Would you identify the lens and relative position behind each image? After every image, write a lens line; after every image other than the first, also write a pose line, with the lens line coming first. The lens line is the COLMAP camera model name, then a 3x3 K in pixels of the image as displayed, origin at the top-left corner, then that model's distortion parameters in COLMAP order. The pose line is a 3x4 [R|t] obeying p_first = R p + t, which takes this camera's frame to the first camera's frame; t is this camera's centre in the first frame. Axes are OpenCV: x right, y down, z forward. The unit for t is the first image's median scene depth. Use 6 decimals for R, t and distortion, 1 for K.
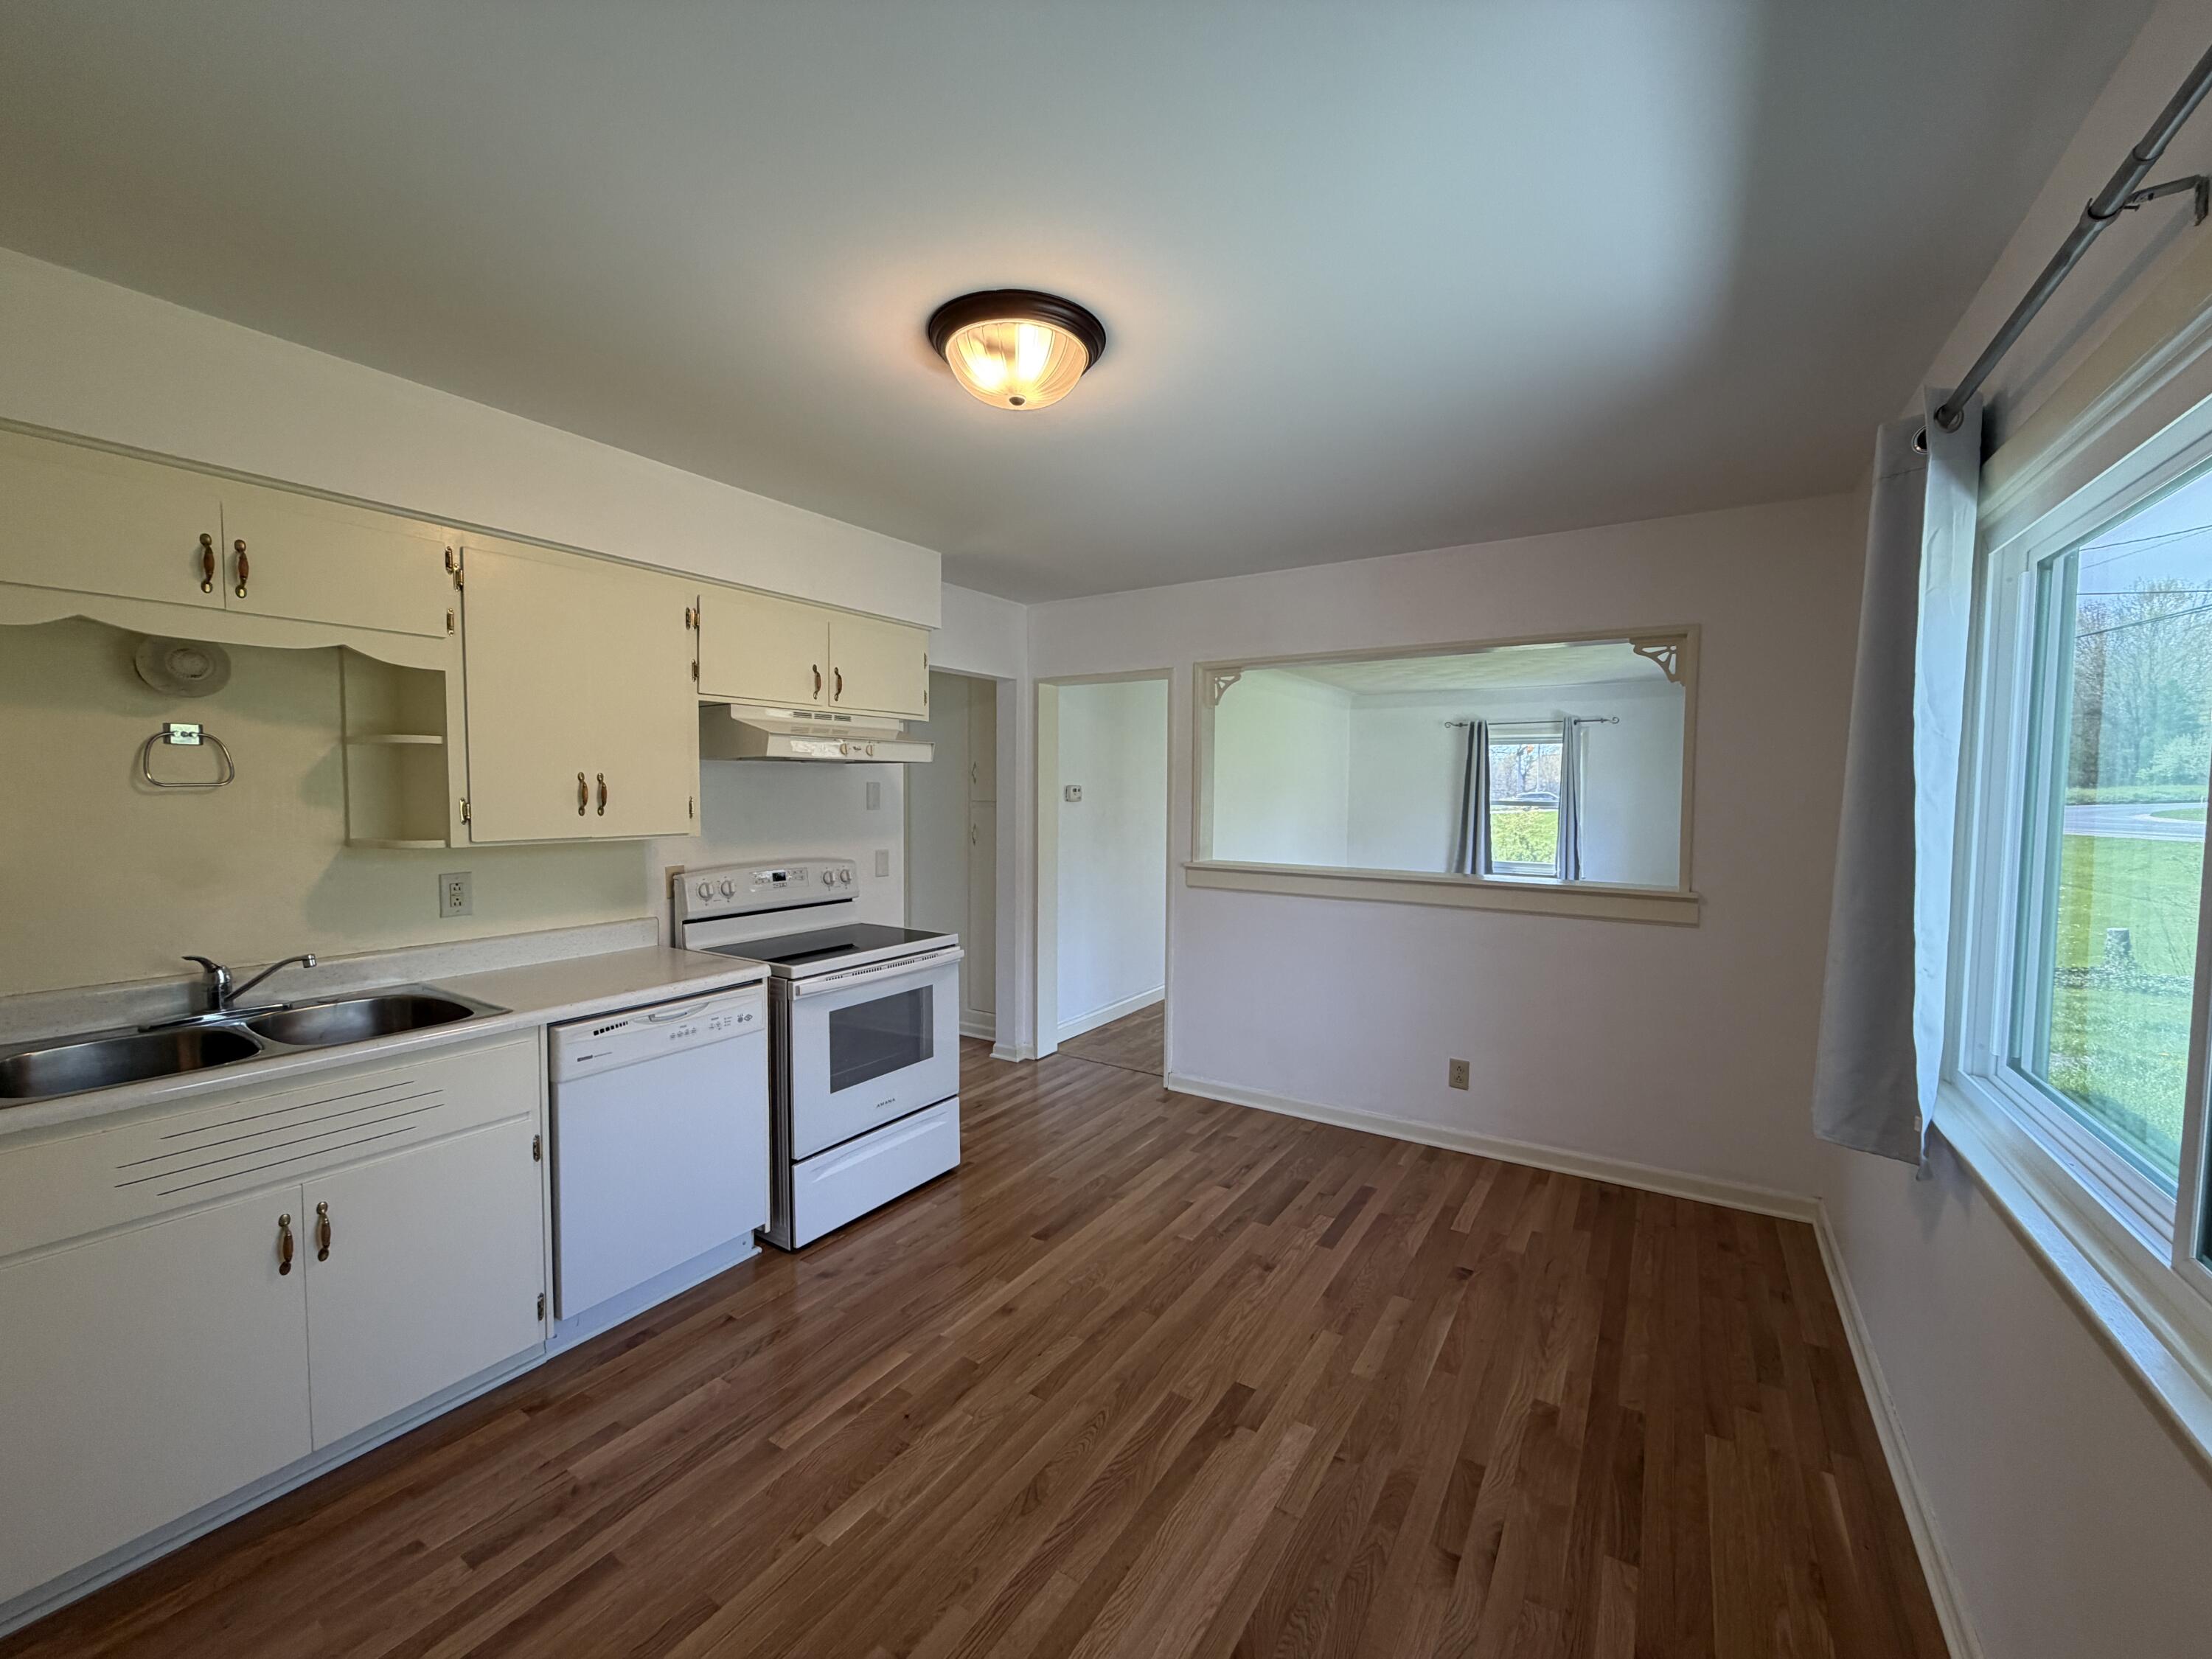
lens RADIAL K [[881.1, 0, 1102.9], [0, 881.1, 829.5], [0, 0, 1]] dist [-0.000516, -0.000194]
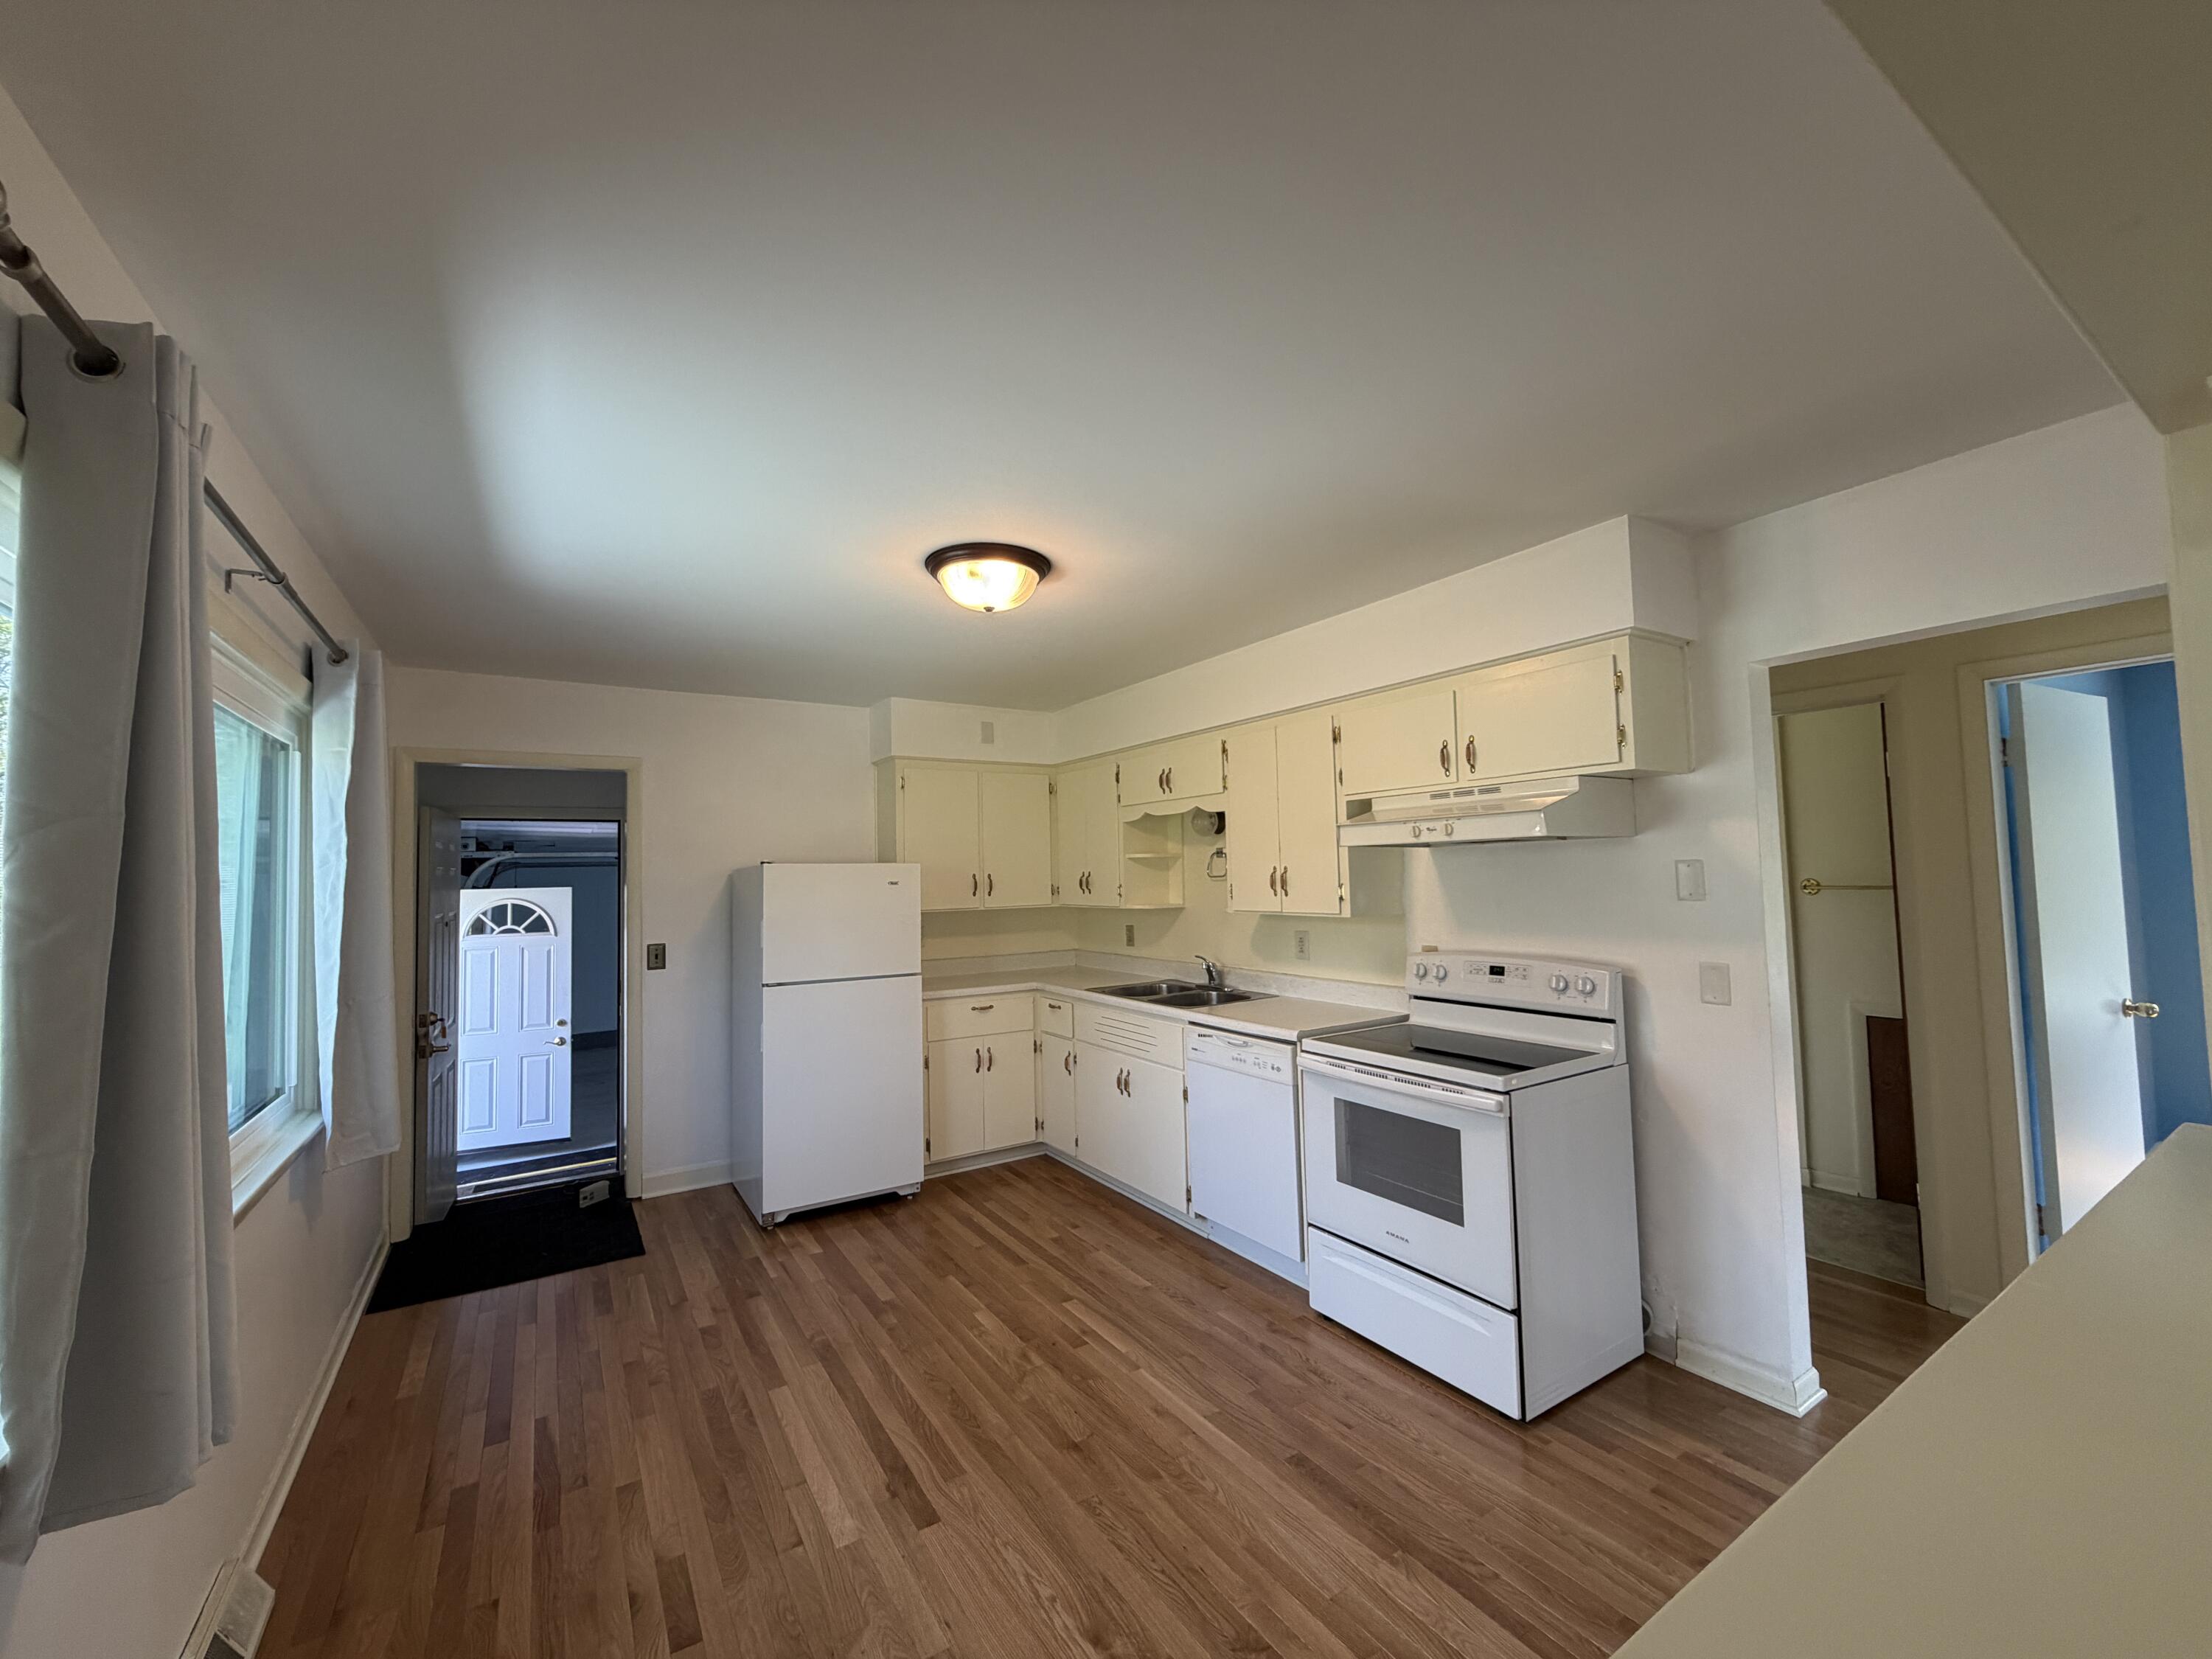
lens RADIAL K [[881.1, 0, 1102.9], [0, 881.1, 829.5], [0, 0, 1]] dist [-0.000516, -0.000194]
pose [[-0.418177, -0.043688, -0.907315, 0.843621], [-0.022025, 0.999037, -0.037953, -0.064355], [0.908099, 0.004112, -0.418736, 1.359859]]
